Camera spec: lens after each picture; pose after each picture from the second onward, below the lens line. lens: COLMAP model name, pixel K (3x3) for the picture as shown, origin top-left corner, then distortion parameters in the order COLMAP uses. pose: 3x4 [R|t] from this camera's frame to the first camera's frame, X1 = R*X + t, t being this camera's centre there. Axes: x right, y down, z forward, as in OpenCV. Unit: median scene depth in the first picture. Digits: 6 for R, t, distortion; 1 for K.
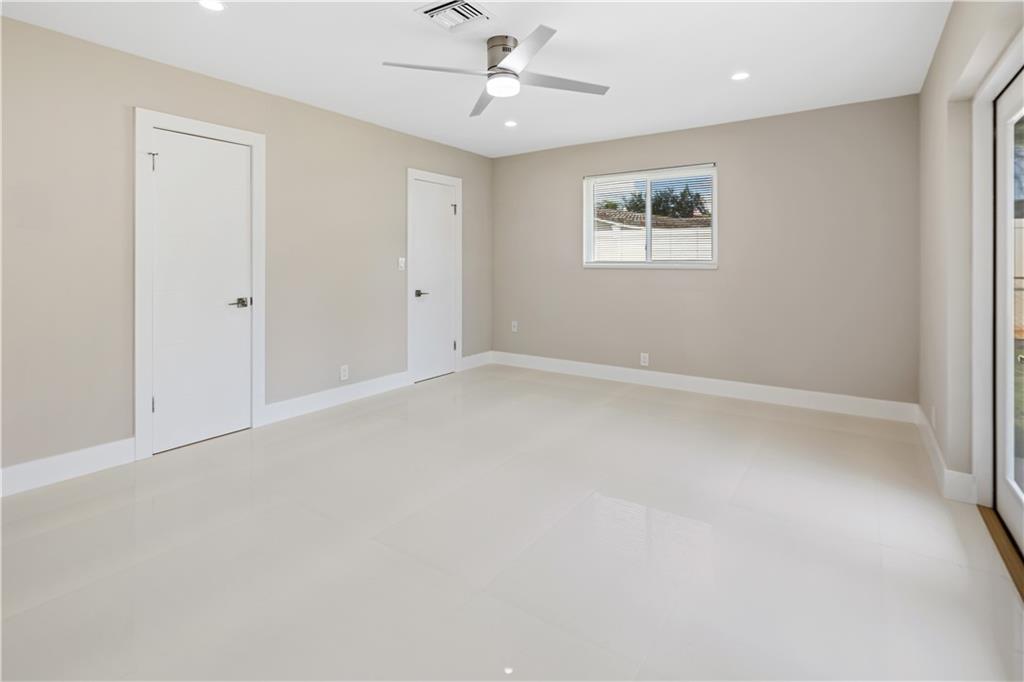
lens RADIAL K [[511.5, 0, 495.2], [0, 511.5, 263.4], [0, 0, 1]] dist [0.005885, -0.002788]
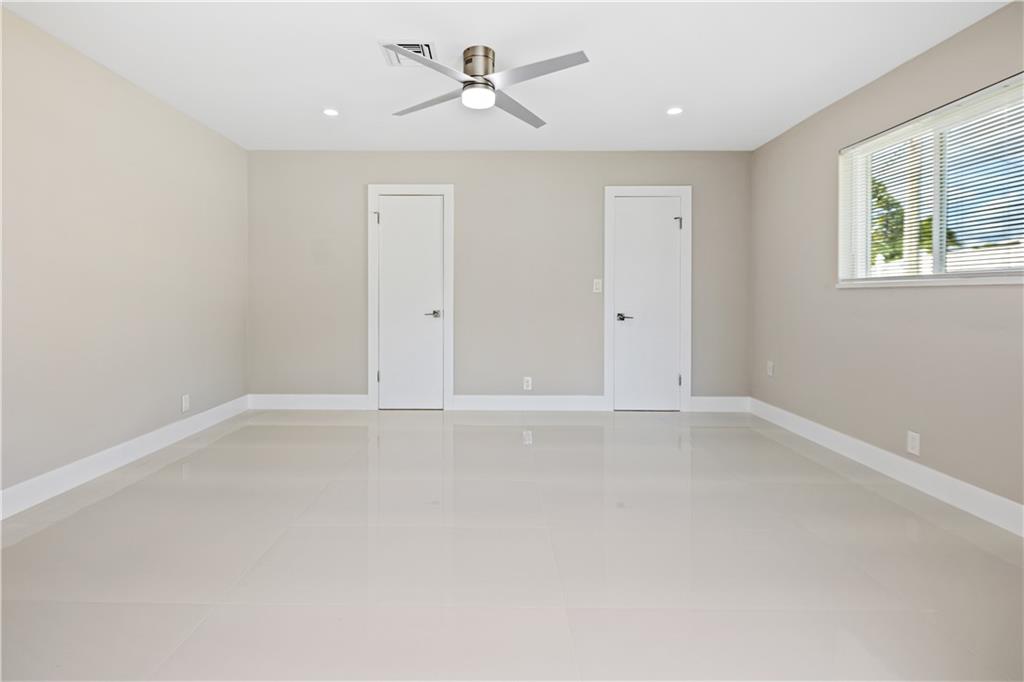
lens RADIAL K [[511.5, 0, 491.3], [0, 511.5, 298.6], [0, 0, 1]] dist [0.005885, -0.002788]
pose [[0.560234, 0.003226, -0.828328, 0.512934], [-0.005368, 0.999986, 0.000264, 0.026346], [0.828317, 0.004298, 0.560244, 0.279554]]
